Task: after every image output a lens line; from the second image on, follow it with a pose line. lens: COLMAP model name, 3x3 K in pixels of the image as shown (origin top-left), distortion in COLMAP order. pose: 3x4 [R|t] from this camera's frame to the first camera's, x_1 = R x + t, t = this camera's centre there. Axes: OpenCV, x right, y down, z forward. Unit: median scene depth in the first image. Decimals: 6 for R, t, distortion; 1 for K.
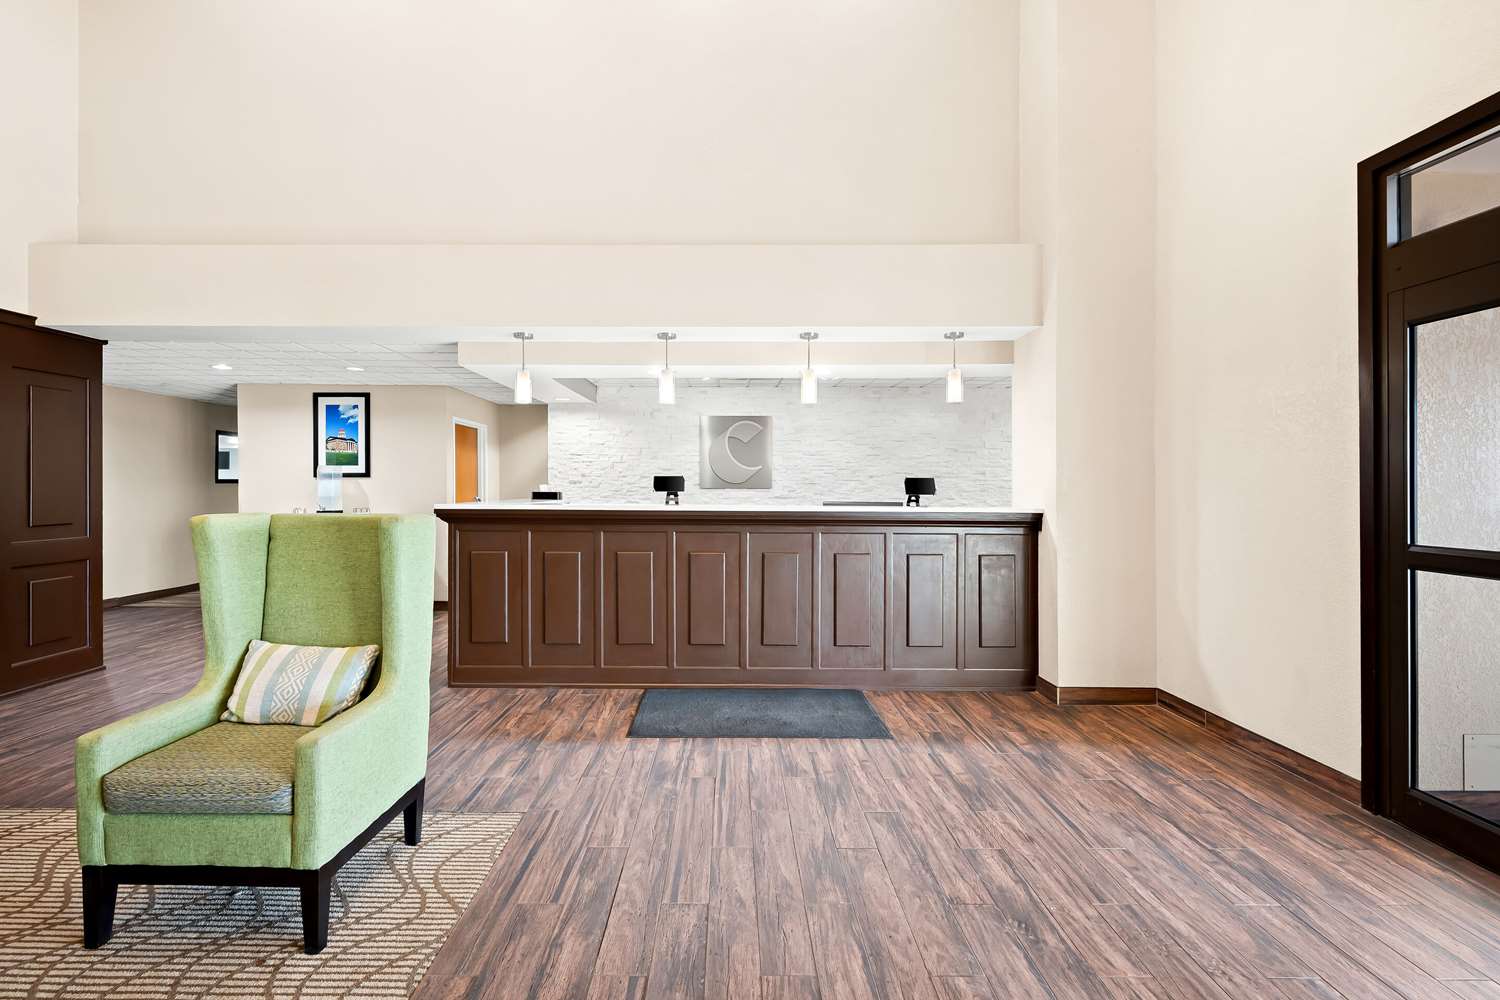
lens RADIAL K [[643.8, 0, 745.9], [0, 643.8, 482.4], [0, 0, 1]] dist [-0.000005, 0.000006]
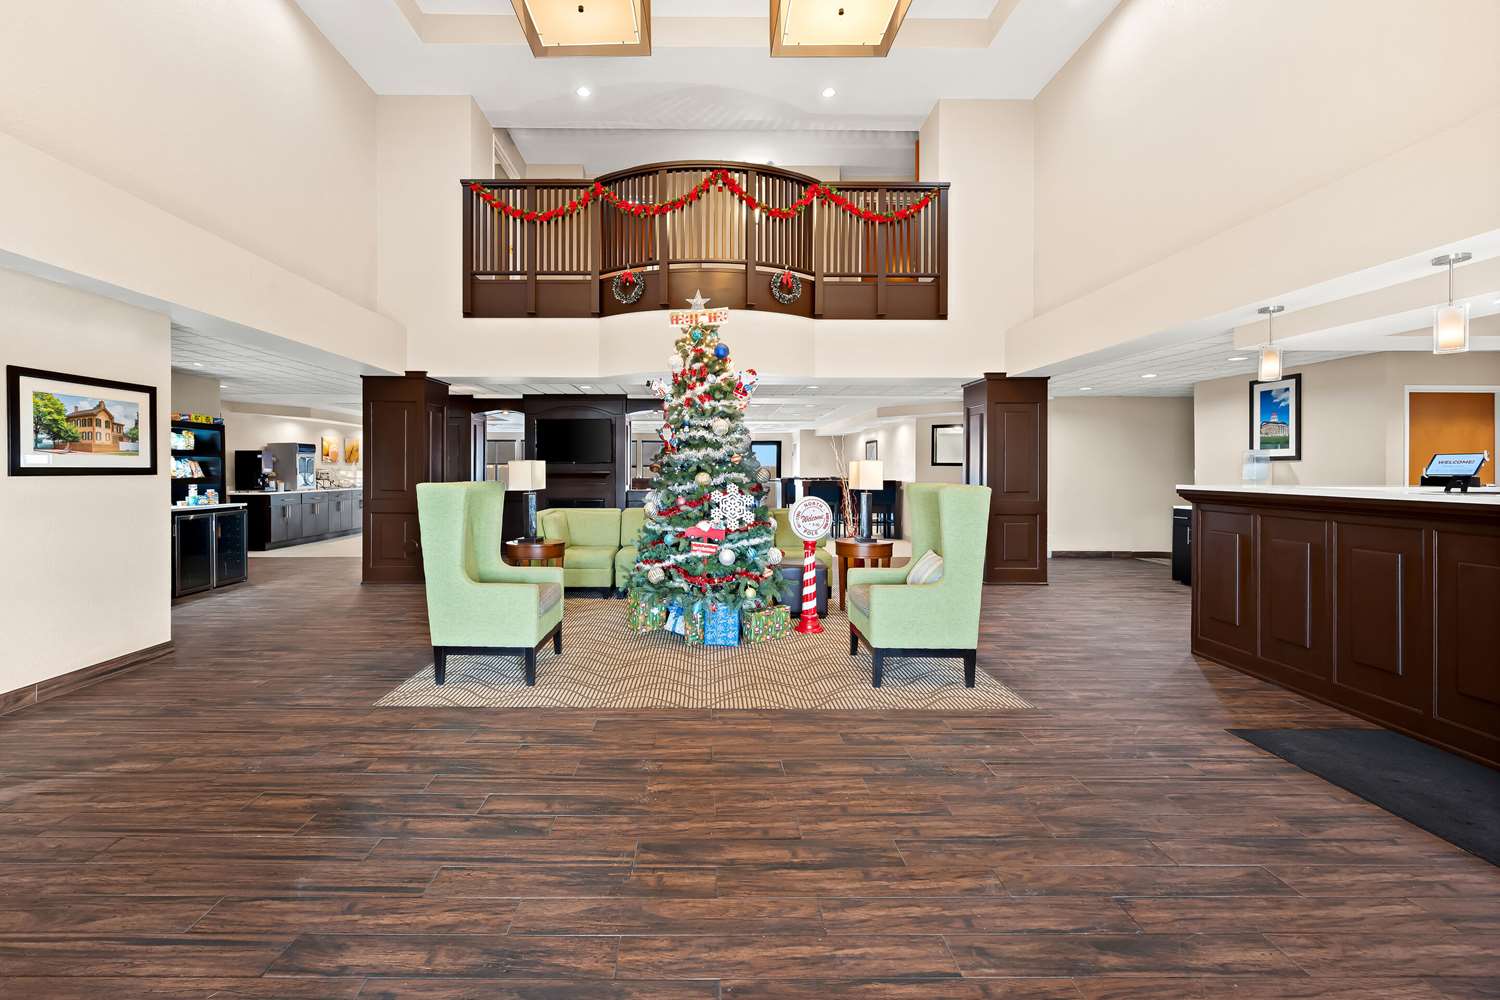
lens RADIAL K [[643.8, 0, 745.9], [0, 643.8, 482.4], [0, 0, 1]] dist [-0.000005, 0.000006]
pose [[0.059782, 0.020162, -0.998008, 0.716957], [0.003699, 0.999785, 0.020420, 0.005109], [0.998205, -0.004913, 0.059694, 0.228979]]
